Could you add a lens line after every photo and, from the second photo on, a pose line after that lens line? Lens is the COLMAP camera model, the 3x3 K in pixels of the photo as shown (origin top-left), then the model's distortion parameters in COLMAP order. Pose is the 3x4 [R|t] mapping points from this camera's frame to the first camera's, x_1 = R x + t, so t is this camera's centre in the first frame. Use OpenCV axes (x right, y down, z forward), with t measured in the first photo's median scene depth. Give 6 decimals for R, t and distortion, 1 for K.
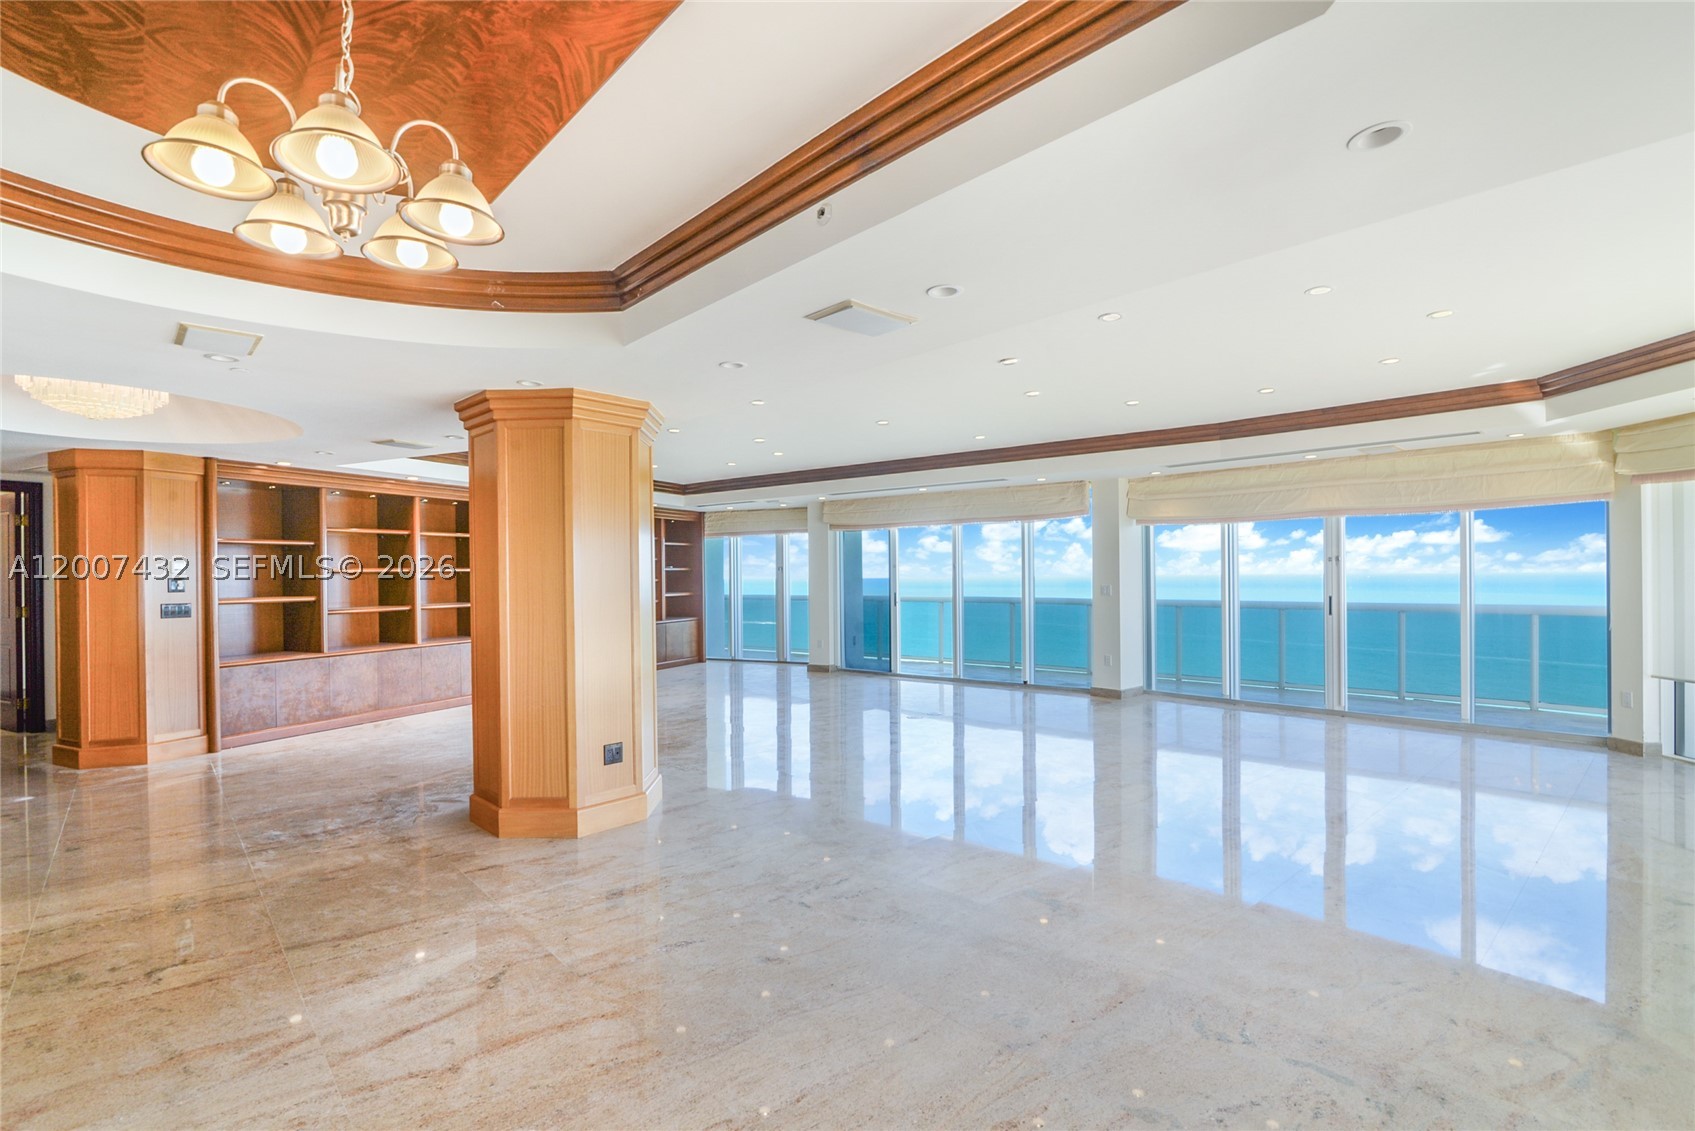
lens RADIAL K [[763.1, 0, 832.2], [0, 763.1, 578.3], [0, 0, 1]] dist [-0.002071, 0.000078]
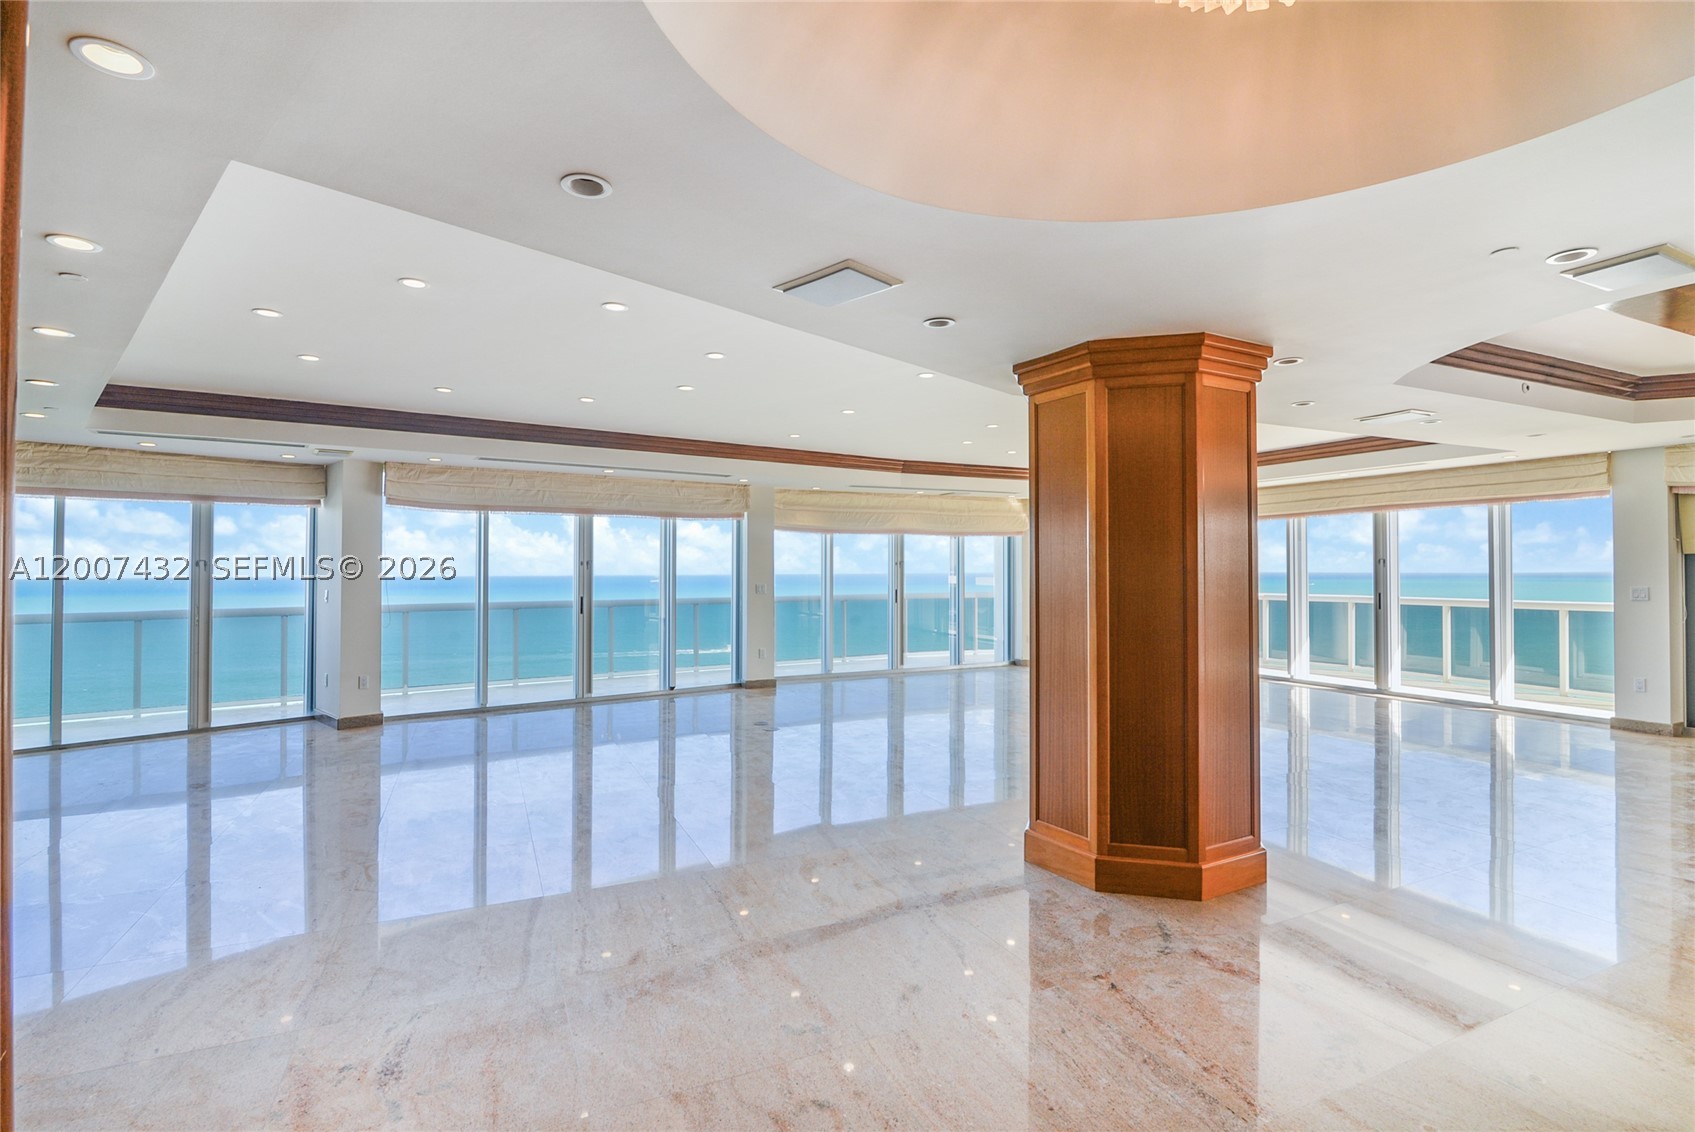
lens RADIAL K [[763.1, 0, 841.7], [0, 763.1, 563.6], [0, 0, 1]] dist [-0.002071, 0.000078]
pose [[0.313108, 0.011699, 0.949645, -0.694631], [0.009832, 0.999831, -0.015558, -0.001251], [-0.949667, 0.014208, 0.312940, 0.588384]]
